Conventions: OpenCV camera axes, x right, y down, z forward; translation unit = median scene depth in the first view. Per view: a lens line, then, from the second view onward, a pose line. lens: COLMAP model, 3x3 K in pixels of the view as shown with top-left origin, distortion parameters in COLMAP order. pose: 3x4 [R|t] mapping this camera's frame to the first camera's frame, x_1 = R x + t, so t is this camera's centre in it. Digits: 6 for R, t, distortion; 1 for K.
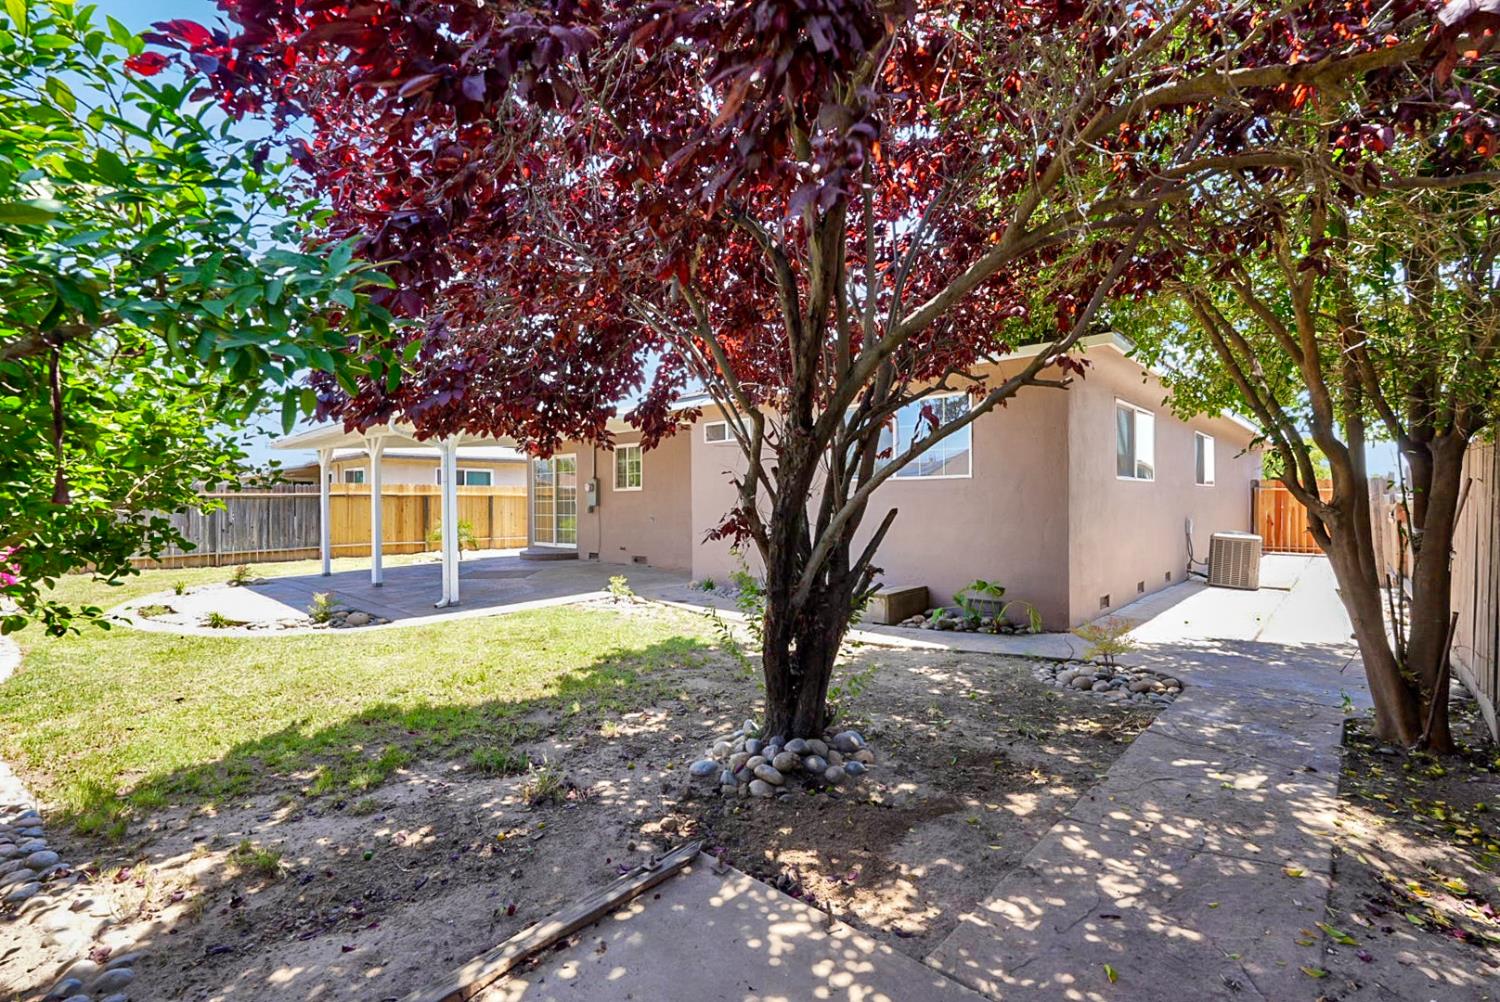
lens RADIAL K [[662.7, 0, 747.3], [0, 662.7, 498.2], [0, 0, 1]] dist [-0.001180, 0.001006]
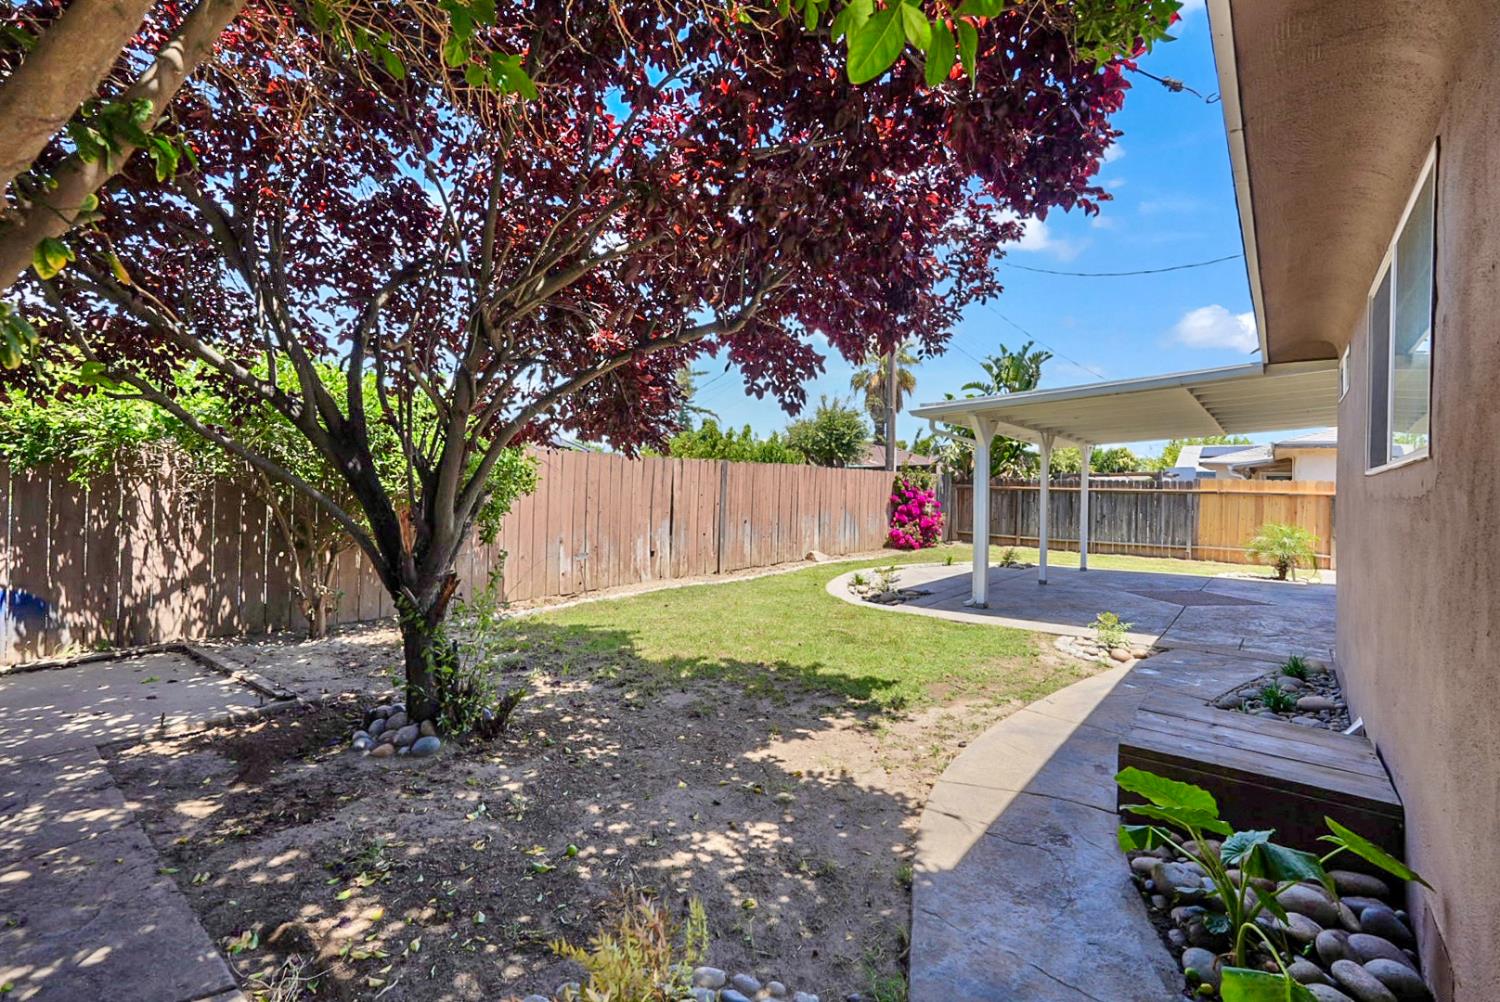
lens RADIAL K [[674.6, 0, 747.4], [0, 674.6, 480.5], [0, 0, 1]] dist [-0.001489, 0.000157]
pose [[0.083129, 0.005707, -0.996522, 0.308849], [-0.024038, 0.999704, 0.003720, -0.010506], [0.996249, 0.023645, 0.083242, 0.358912]]
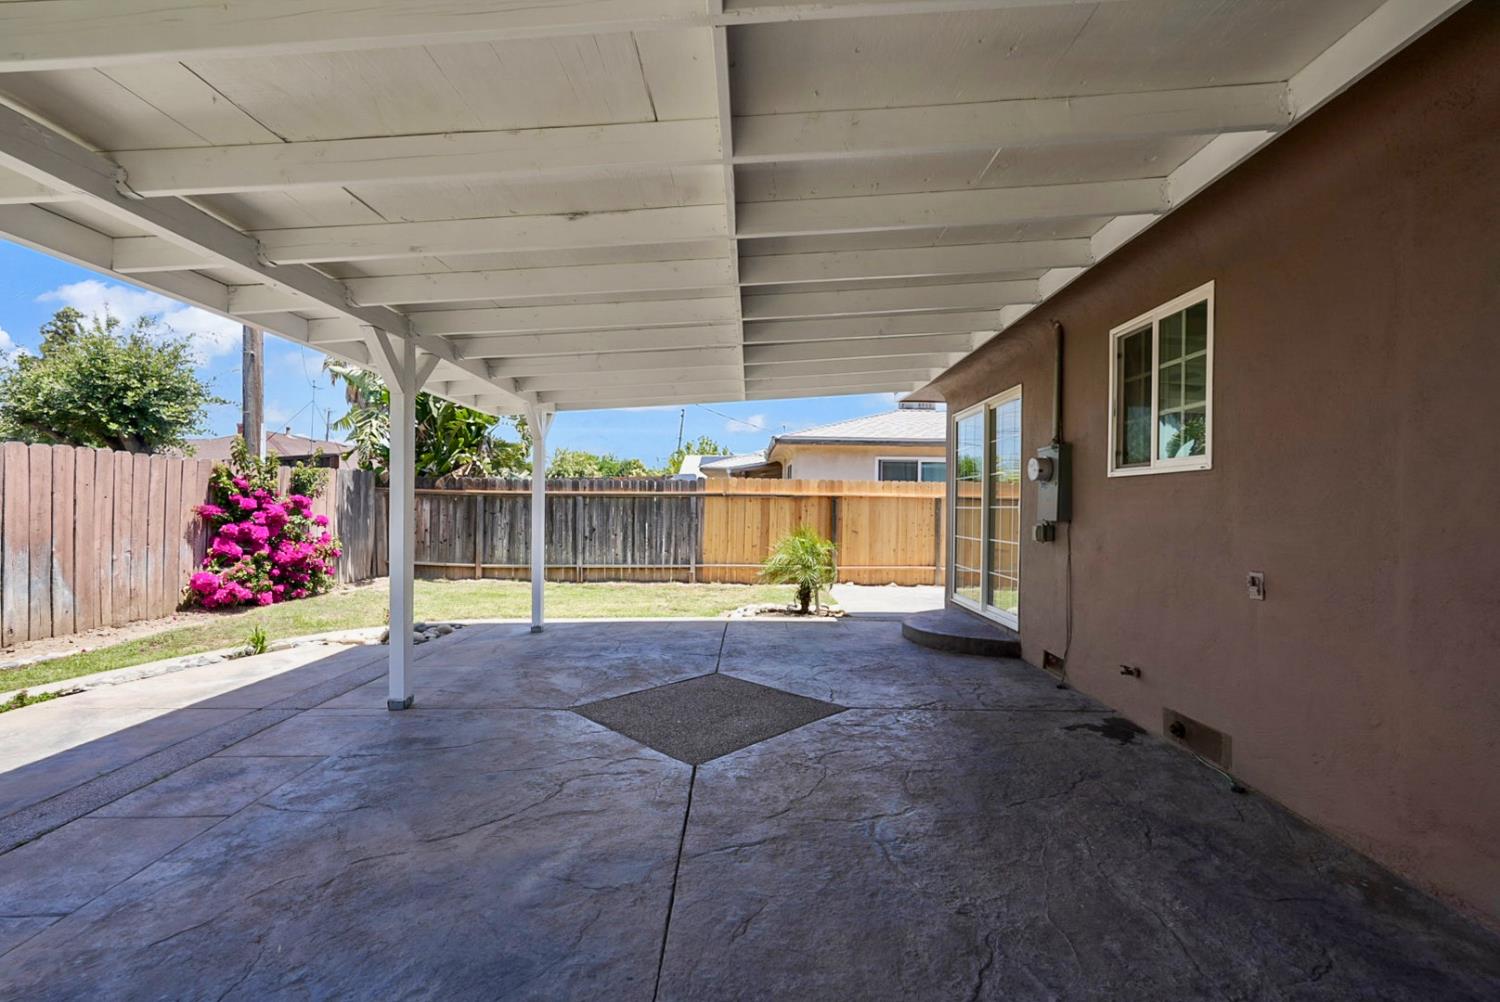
lens RADIAL K [[662.7, 0, 747.3], [0, 662.7, 498.2], [0, 0, 1]] dist [-0.001180, 0.001006]
pose [[0.681126, 0.007652, -0.732126, -0.088054], [-0.015945, 0.999863, -0.004384, 0.002500], [0.731993, 0.014660, 0.681155, 0.665120]]
